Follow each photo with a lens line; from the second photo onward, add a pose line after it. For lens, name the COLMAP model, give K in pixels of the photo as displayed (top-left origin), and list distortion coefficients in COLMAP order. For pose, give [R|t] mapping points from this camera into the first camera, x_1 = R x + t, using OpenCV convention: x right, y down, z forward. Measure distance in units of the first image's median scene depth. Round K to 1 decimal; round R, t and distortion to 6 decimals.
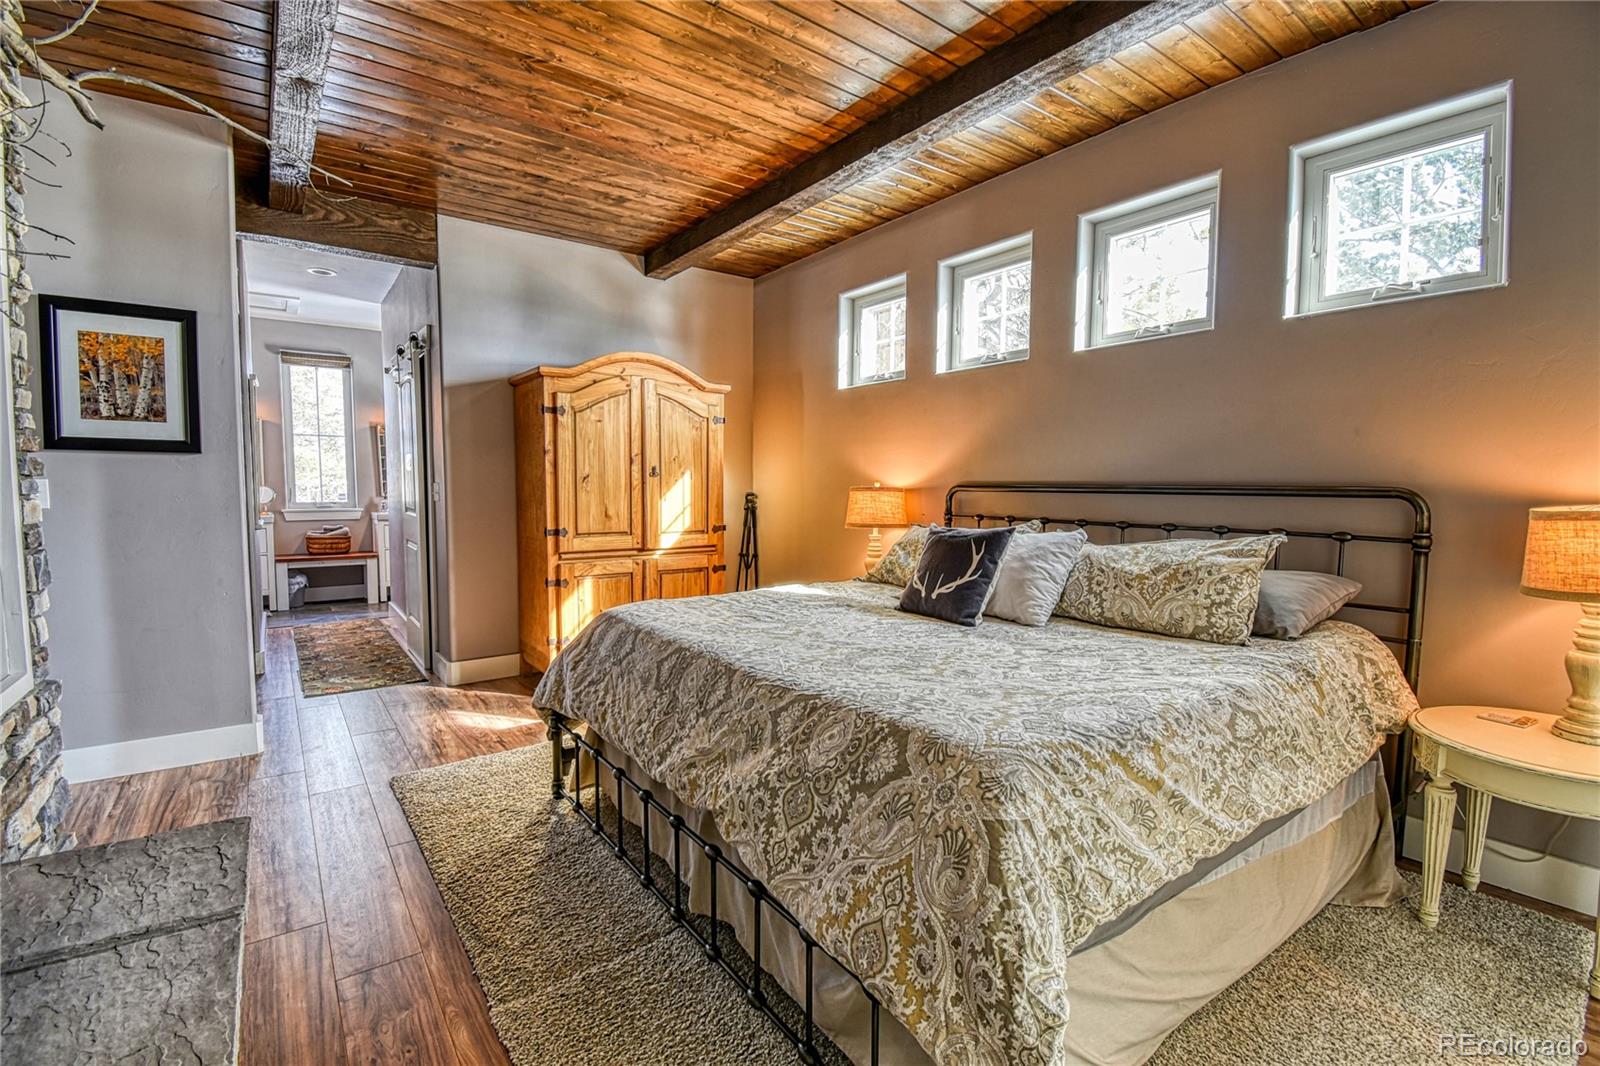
lens RADIAL K [[707.4, 0, 800.6], [0, 707.4, 534.1], [0, 0, 1]] dist [0.017789, -0.024606]
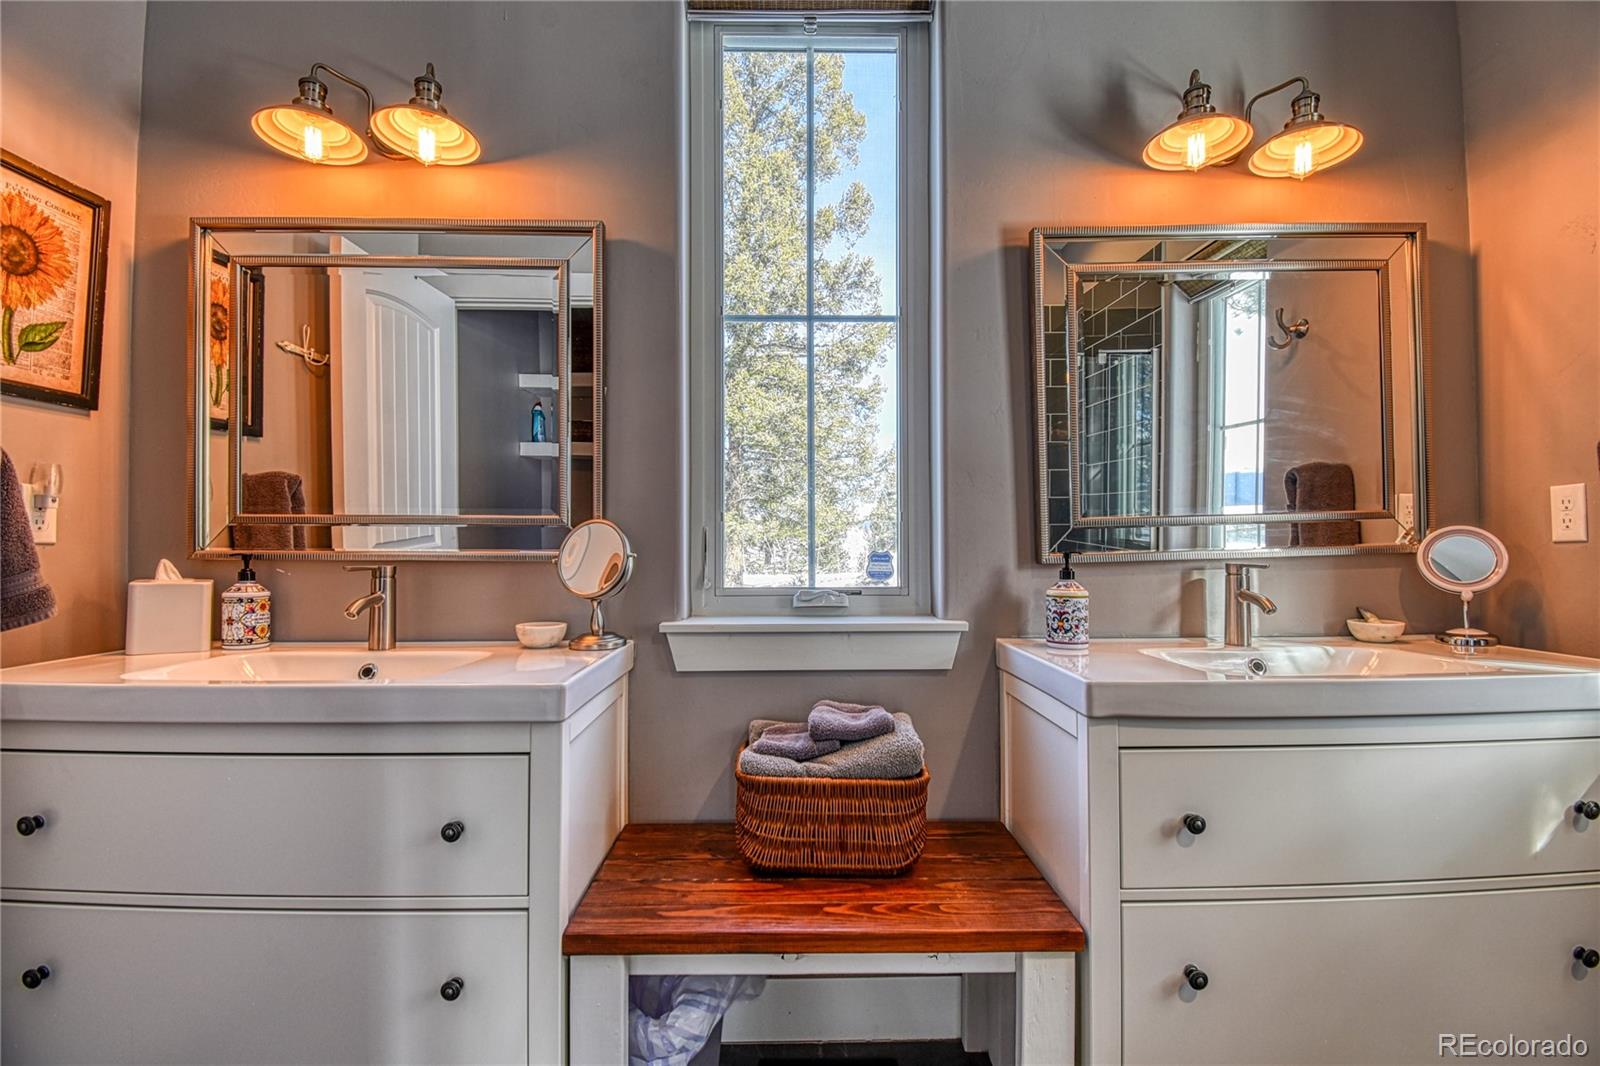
lens RADIAL K [[707.4, 0, 800.6], [0, 707.4, 534.1], [0, 0, 1]] dist [0.017789, -0.024606]
pose [[0.807278, -0.013027, -0.590027, -0.542270], [-0.034414, 0.997016, -0.069099, -0.047014], [0.589167, 0.076087, 0.804421, 0.812882]]
